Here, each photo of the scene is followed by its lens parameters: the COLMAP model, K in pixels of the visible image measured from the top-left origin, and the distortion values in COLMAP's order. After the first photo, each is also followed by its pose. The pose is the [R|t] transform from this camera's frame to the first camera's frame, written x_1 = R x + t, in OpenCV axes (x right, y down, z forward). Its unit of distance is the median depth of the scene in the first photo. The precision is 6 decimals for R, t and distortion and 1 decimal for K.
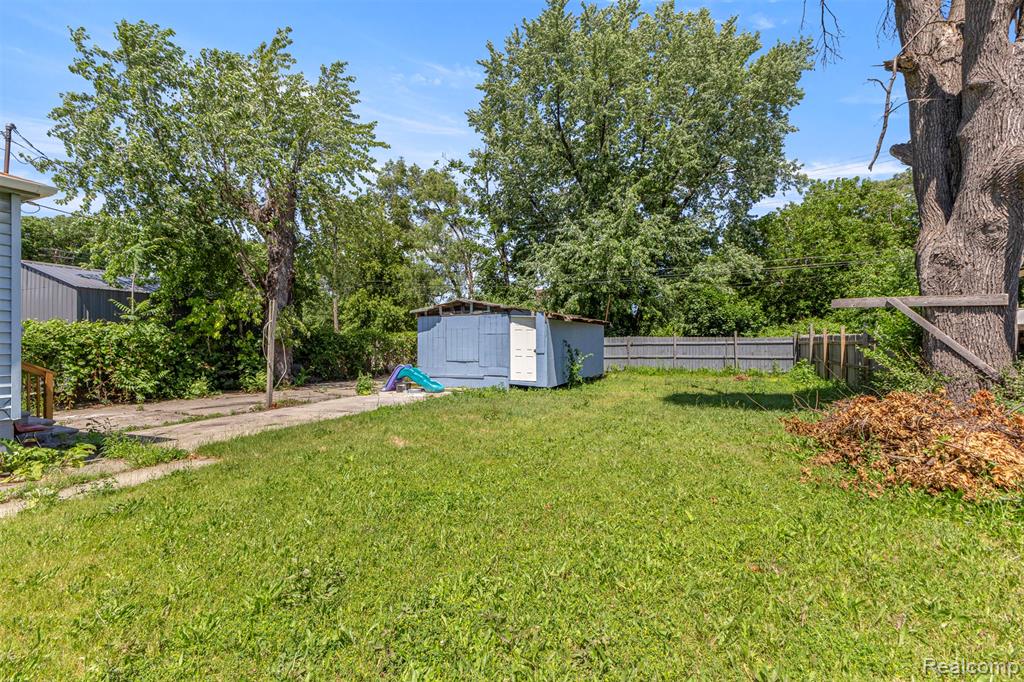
lens RADIAL K [[450.1, 0, 510.4], [0, 450.1, 346.9], [0, 0, 1]] dist [0.010915, -0.005767]
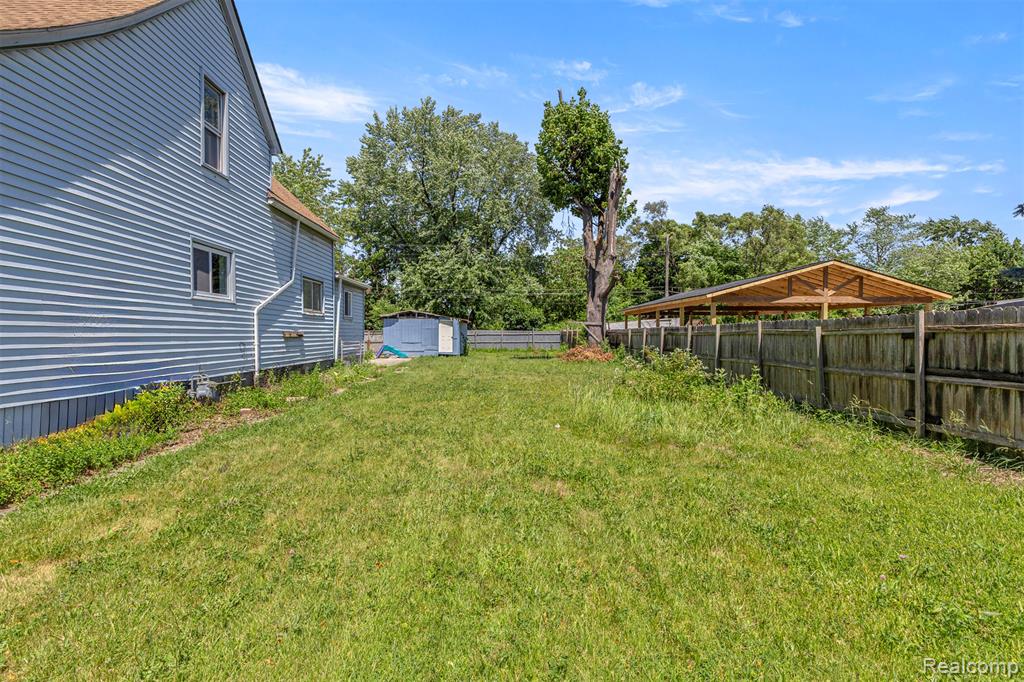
lens RADIAL K [[481.3, 0, 518.7], [0, 481.3, 340.4], [0, 0, 1]] dist [0.002812, 0.000511]
pose [[0.891381, -0.001015, 0.453254, -0.447842], [-0.001585, 0.999984, 0.005356, 0.007338], [-0.453252, -0.005493, 0.891365, -0.730752]]
